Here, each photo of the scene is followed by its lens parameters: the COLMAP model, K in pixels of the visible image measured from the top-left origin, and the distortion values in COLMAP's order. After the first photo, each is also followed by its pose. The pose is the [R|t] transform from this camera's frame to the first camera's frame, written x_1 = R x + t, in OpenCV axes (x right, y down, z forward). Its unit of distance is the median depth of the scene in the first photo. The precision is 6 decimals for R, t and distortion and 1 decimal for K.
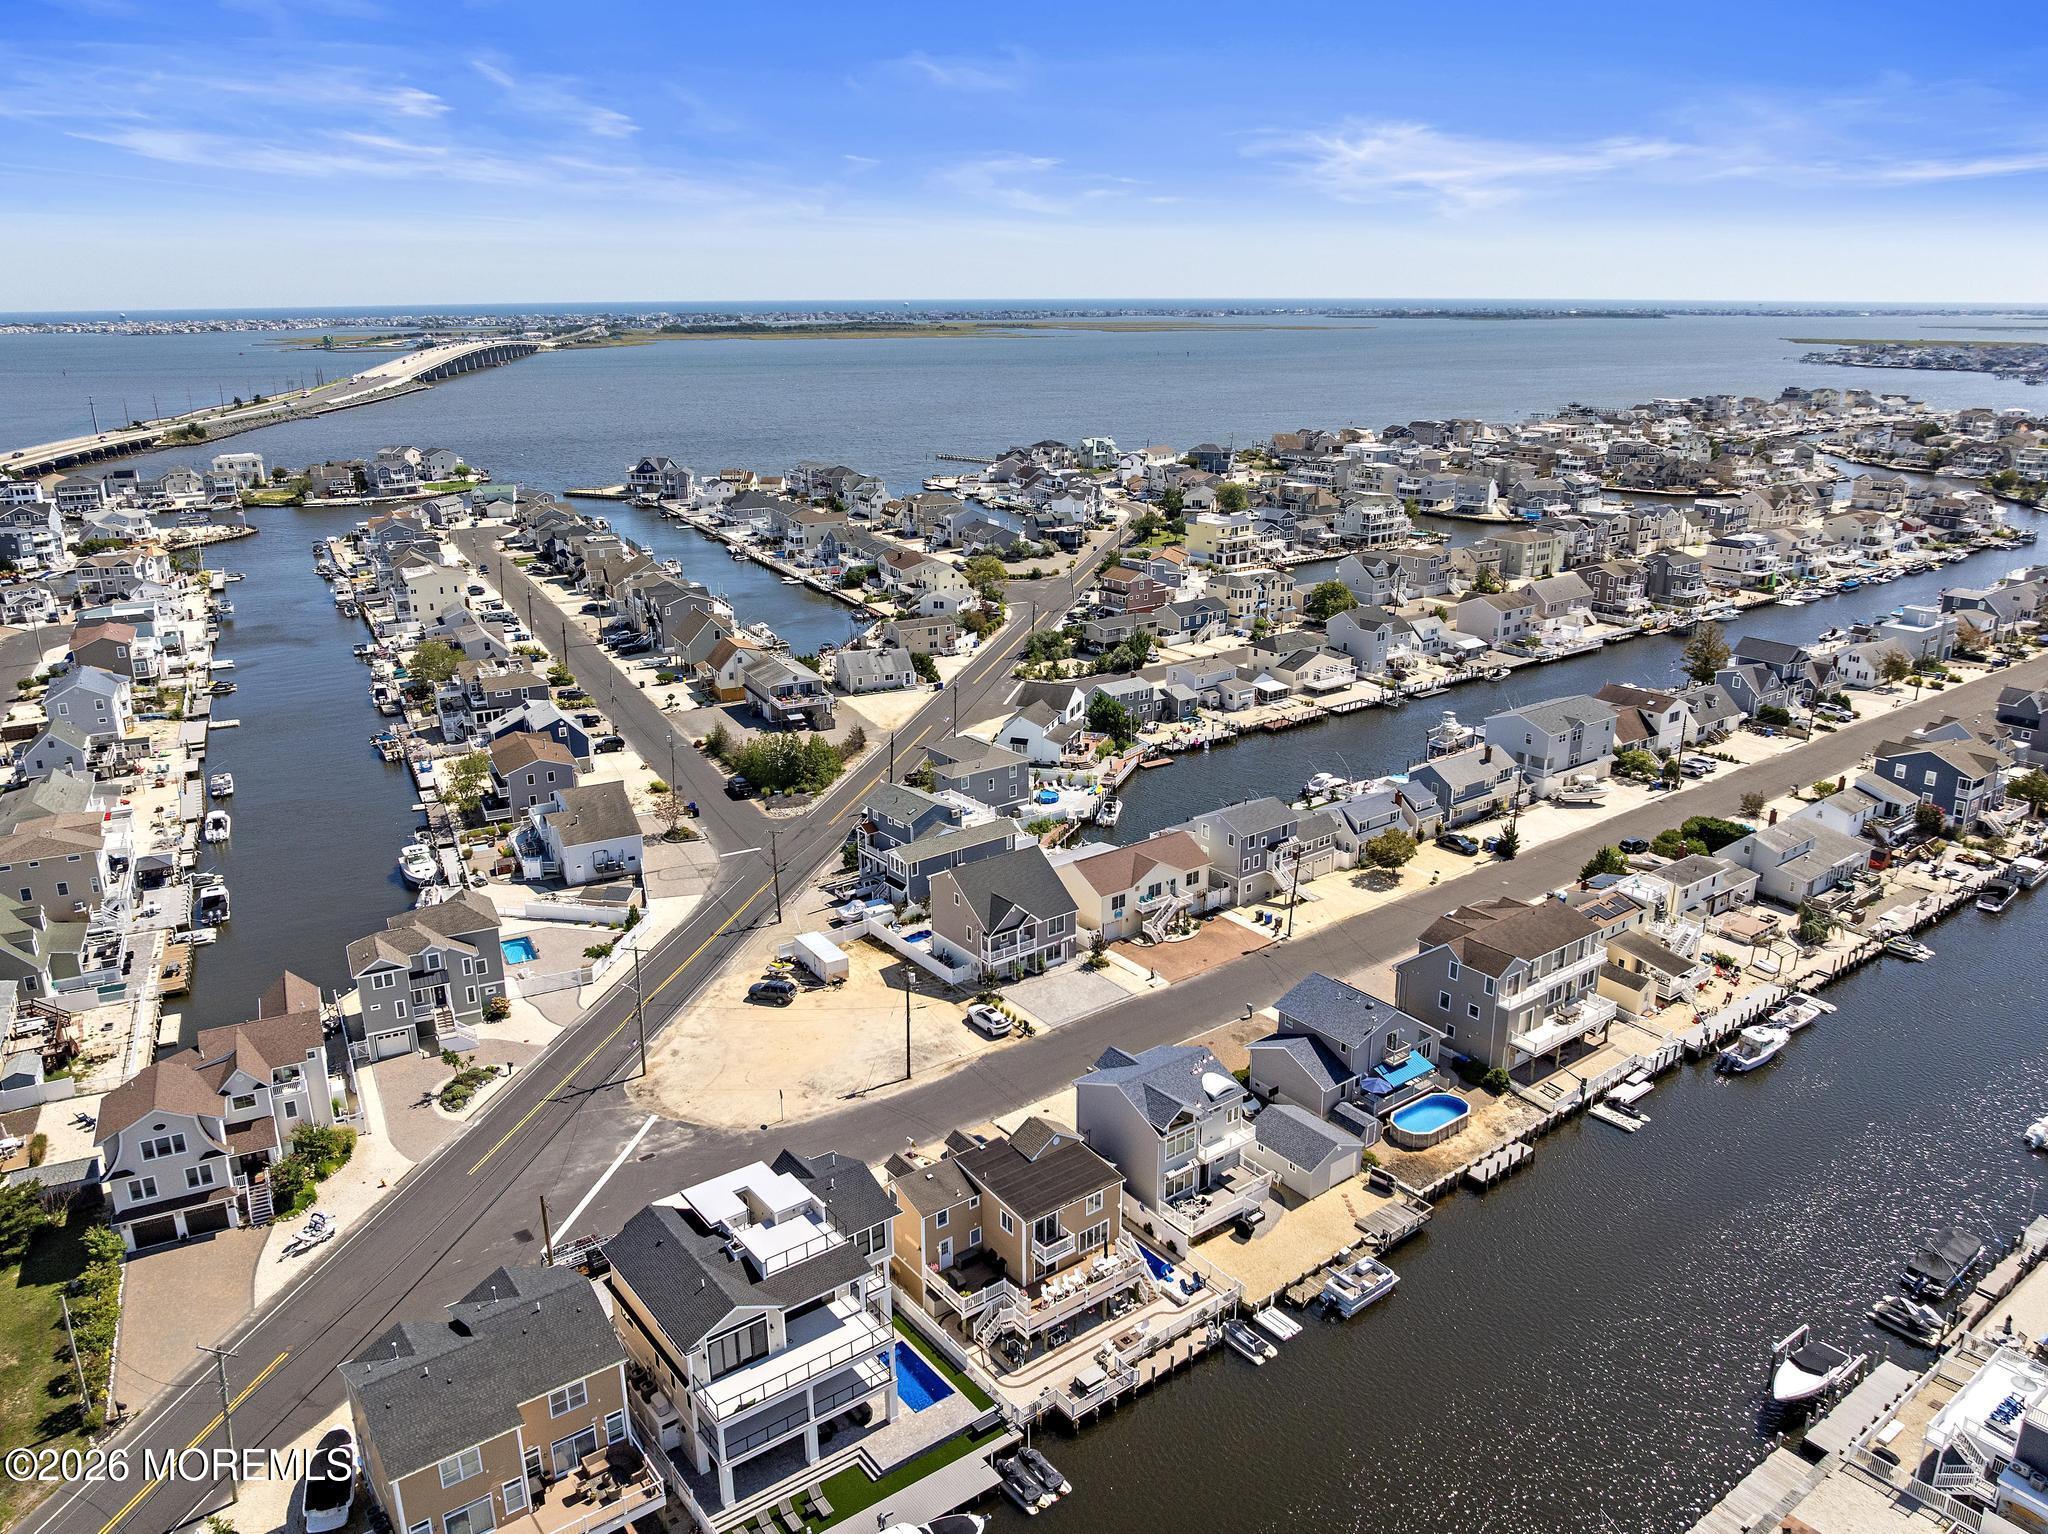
lens RADIAL K [[1470.1, 0, 1034.6], [0, 1470.1, 757.9], [0, 0, 1]] dist [-0.030424, -0.007031]
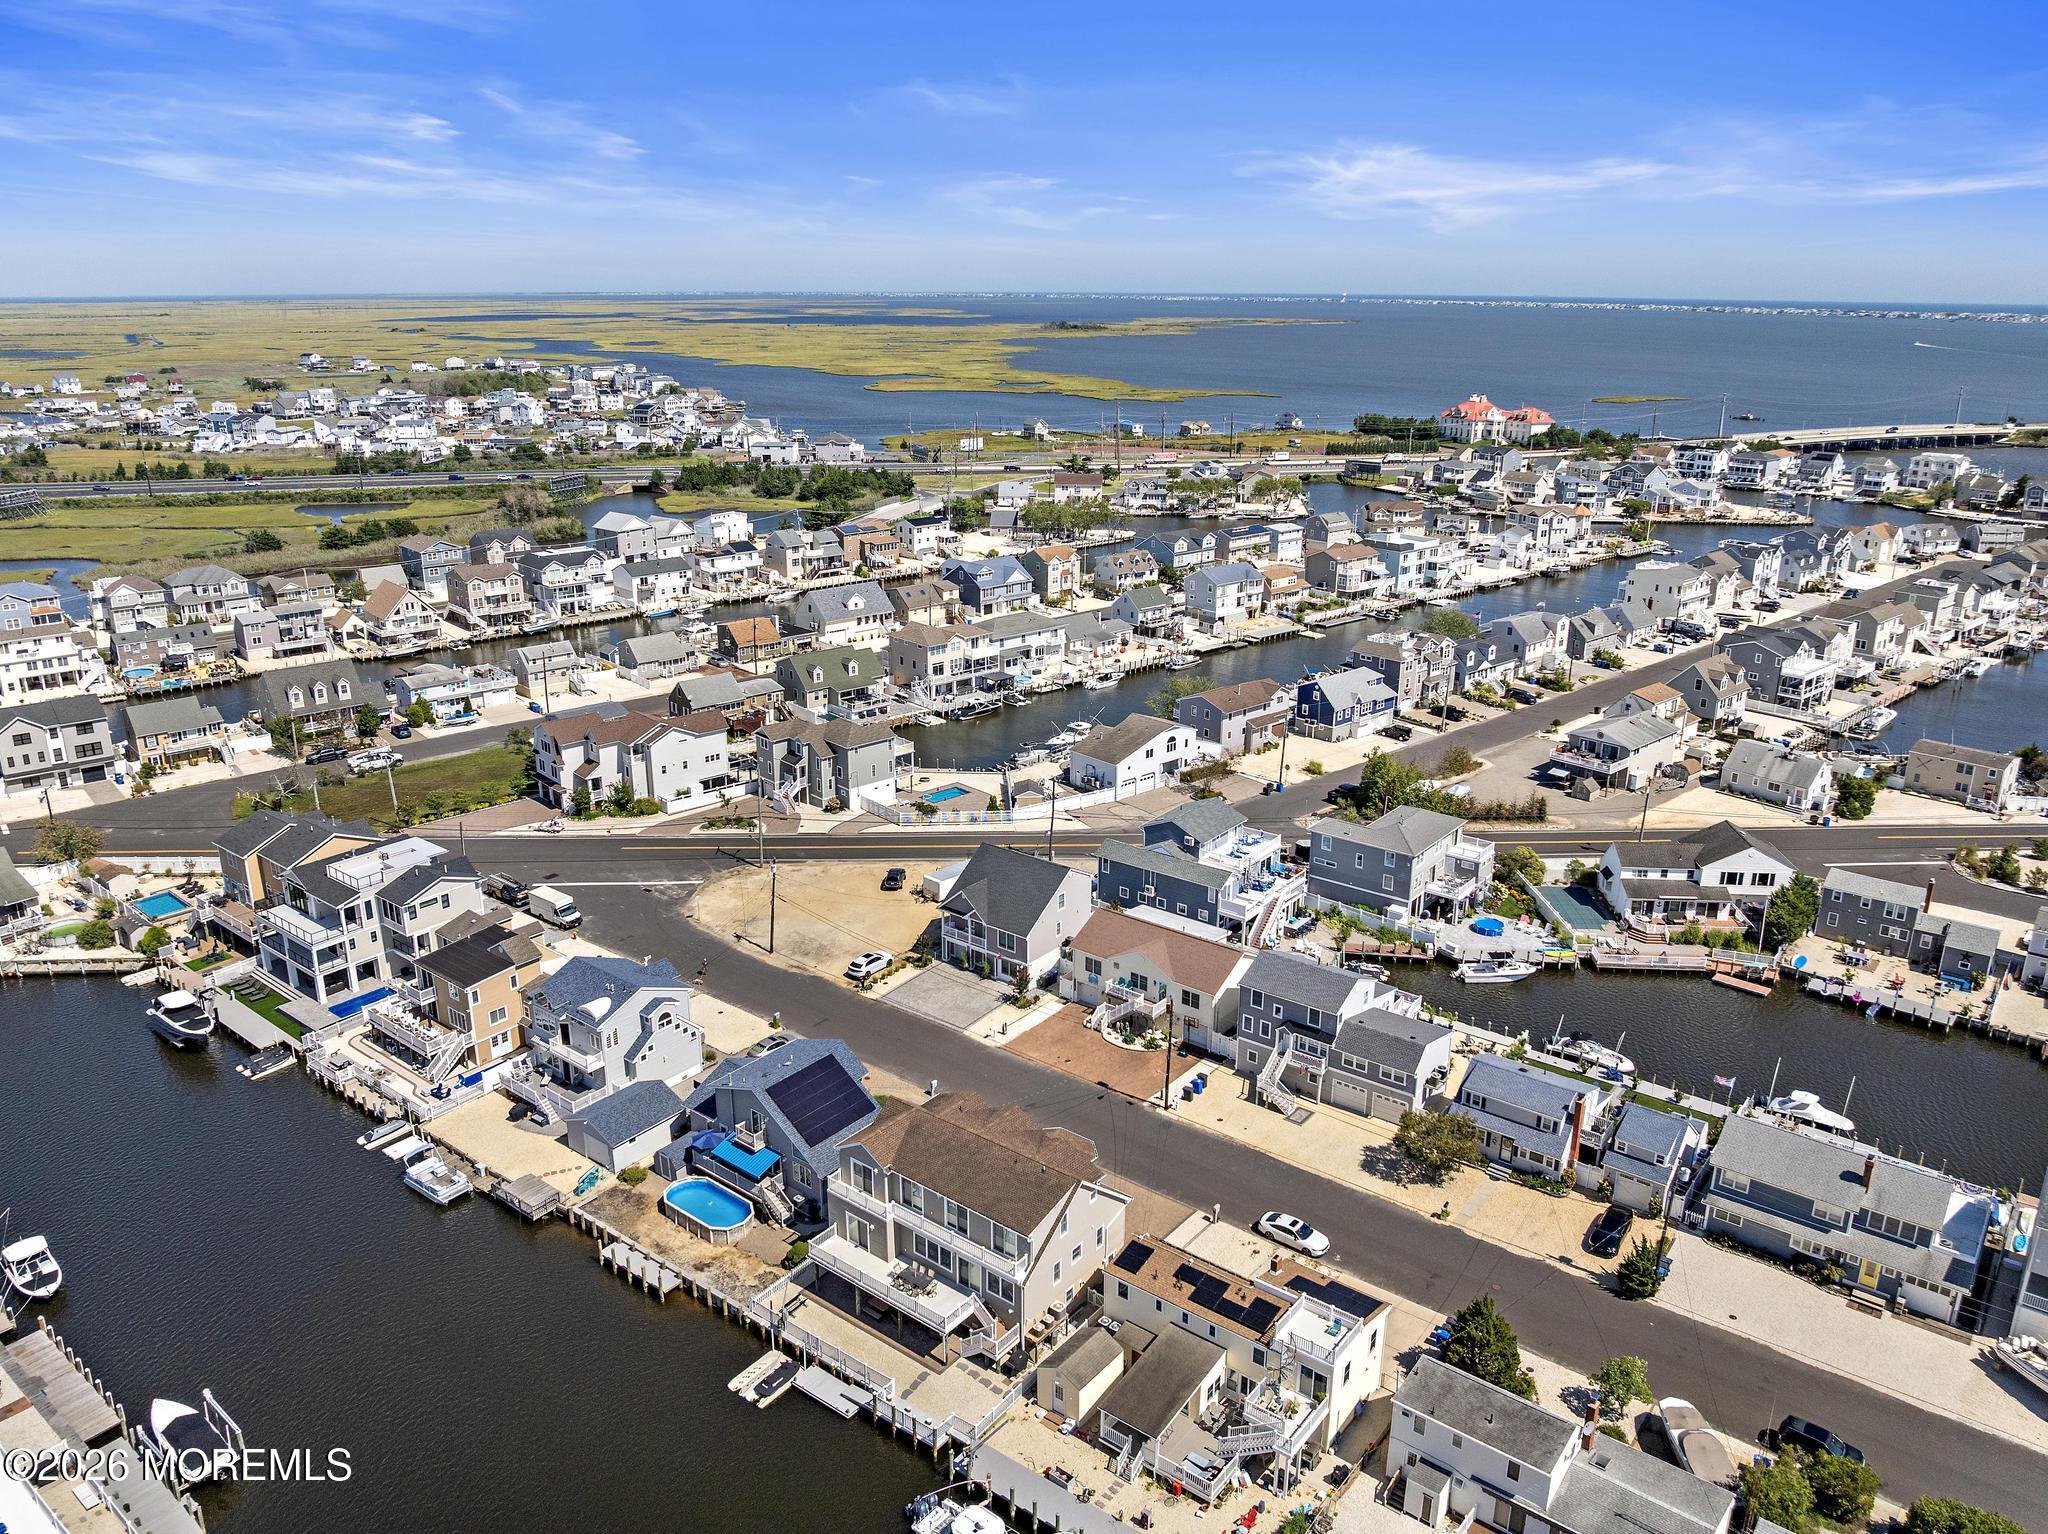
lens RADIAL K [[1470.1, 0, 1034.6], [0, 1470.1, 757.9], [0, 0, 1]] dist [-0.030424, -0.007031]
pose [[0.248916, 0.301900, -0.920270, 0.728455], [-0.297881, 0.927984, 0.223859, -0.181293], [0.921579, 0.218409, 0.320920, 0.583055]]
